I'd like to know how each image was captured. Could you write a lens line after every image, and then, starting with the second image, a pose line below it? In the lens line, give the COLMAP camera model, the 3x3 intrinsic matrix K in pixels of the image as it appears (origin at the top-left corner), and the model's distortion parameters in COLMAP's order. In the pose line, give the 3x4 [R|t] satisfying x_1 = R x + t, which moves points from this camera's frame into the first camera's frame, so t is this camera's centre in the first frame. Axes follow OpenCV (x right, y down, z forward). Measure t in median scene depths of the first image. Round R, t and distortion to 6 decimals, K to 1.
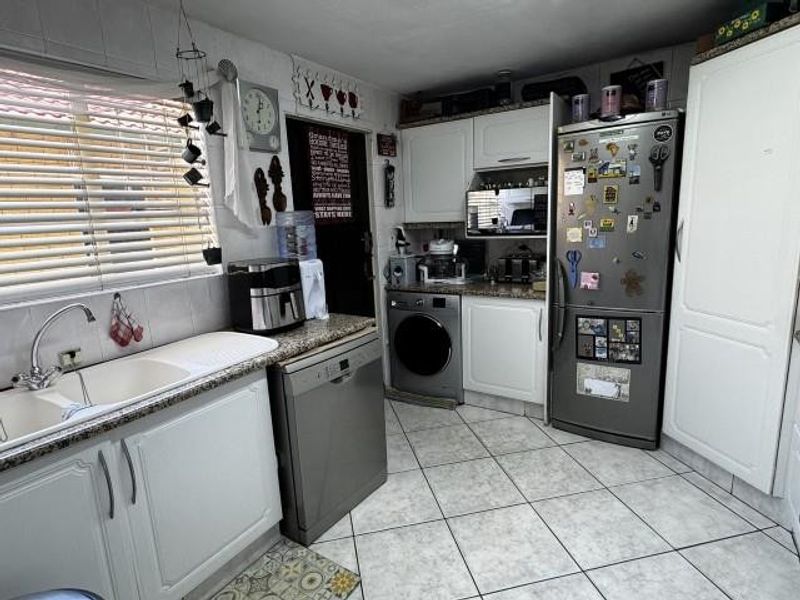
lens RADIAL K [[435.3, 0, 400.5], [0, 435.3, 299.5], [0, 0, 1]] dist [-0.001280, 0.000289]
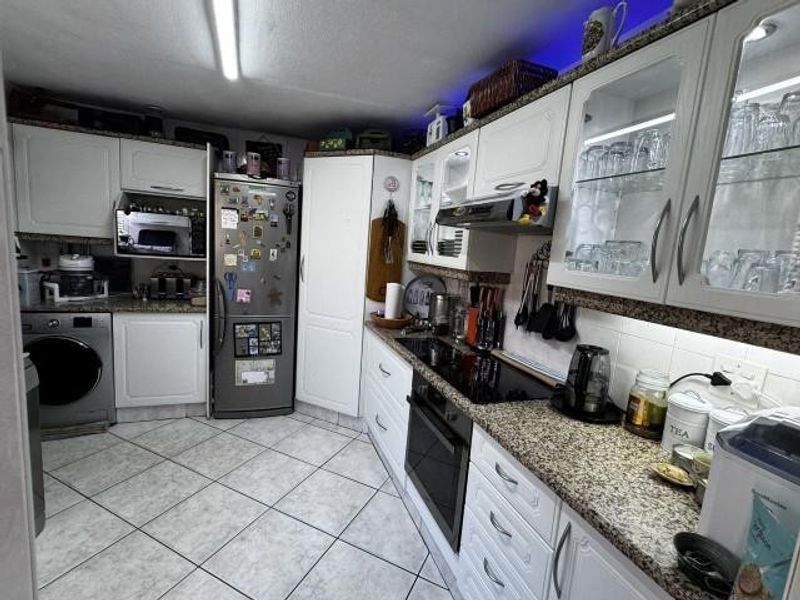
lens RADIAL K [[376.4, 0, 400.6], [0, 376.4, 300.7], [0, 0, 1]] dist [0.001836, 0.000303]
pose [[0.592236, -0.025411, 0.805363, -0.187430], [0.053092, 0.998561, -0.007535, 0.004342], [-0.804013, 0.047221, 0.592733, -0.041167]]
